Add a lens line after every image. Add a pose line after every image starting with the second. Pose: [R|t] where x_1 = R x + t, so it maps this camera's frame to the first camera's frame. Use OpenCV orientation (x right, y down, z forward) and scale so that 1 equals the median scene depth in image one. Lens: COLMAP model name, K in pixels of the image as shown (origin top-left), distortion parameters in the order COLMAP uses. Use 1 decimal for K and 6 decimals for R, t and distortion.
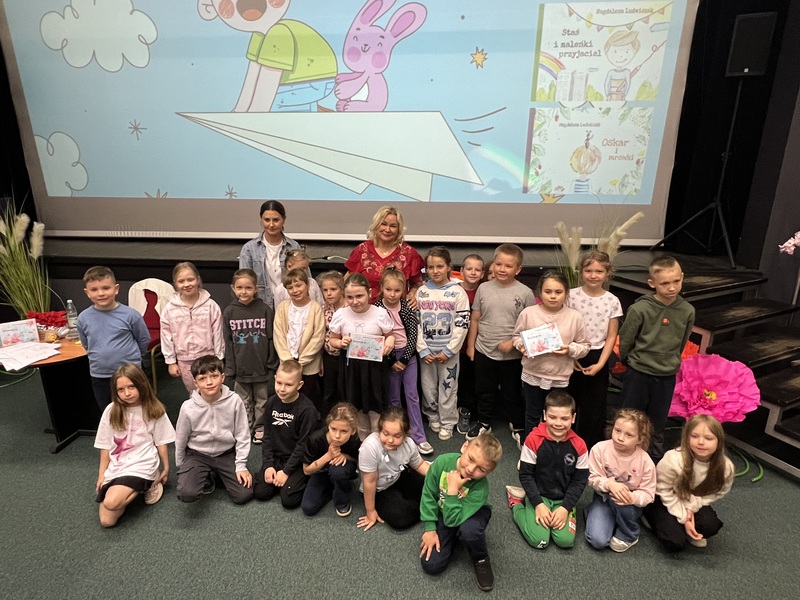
lens RADIAL K [[474.0, 0, 399.8], [0, 474.0, 303.8], [0, 0, 1]] dist [-0.002448, -0.000792]
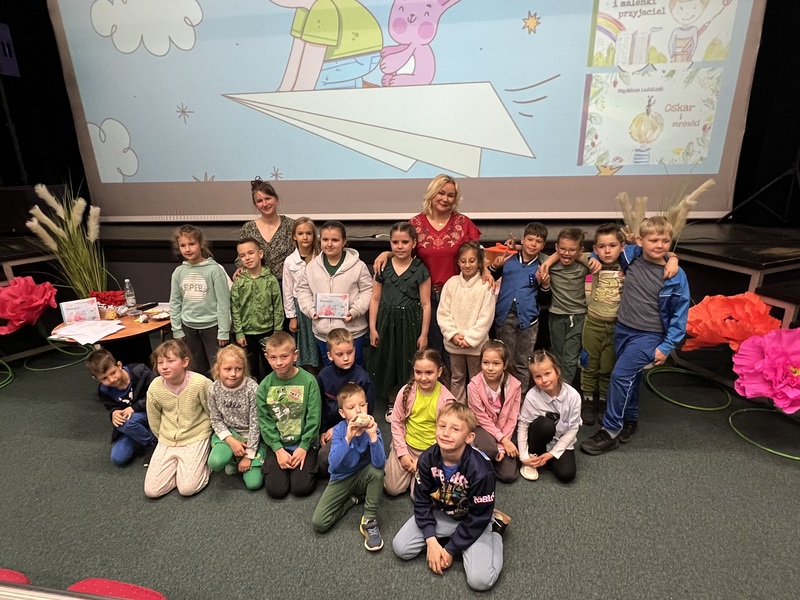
lens RADIAL K [[474.0, 0, 399.8], [0, 474.0, 303.8], [0, 0, 1]] dist [-0.002448, -0.000792]
pose [[0.997433, -0.007313, -0.071233, -0.032595], [0.008960, 0.999699, 0.022829, 0.020493], [0.071045, -0.023409, 0.997198, 0.020637]]
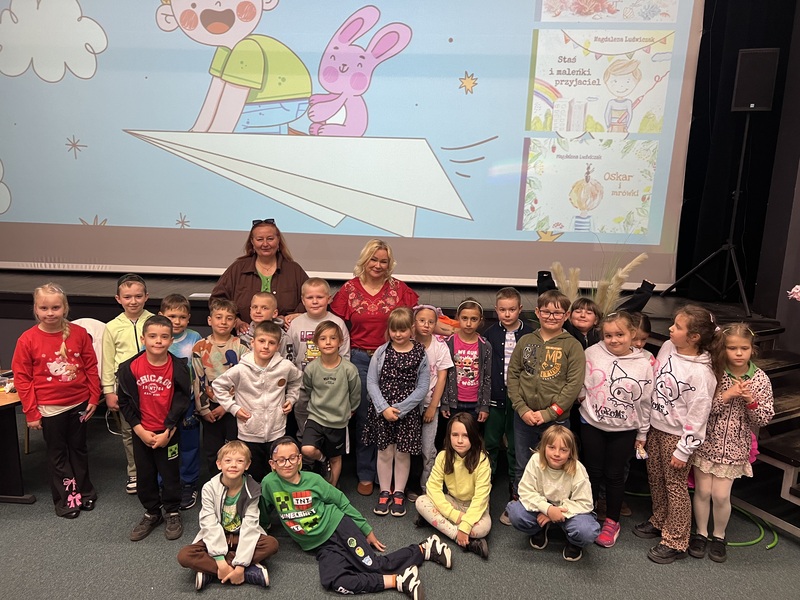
lens RADIAL K [[597.8, 0, 400.0], [0, 597.8, 300.0], [0, 0, 1]] dist [0.044770, -0.045115]
pose [[0.998969, 0.016434, 0.042323, -0.006646], [-0.012046, 0.994719, -0.101928, 0.016385], [-0.043775, 0.101314, 0.993891, -0.102964]]
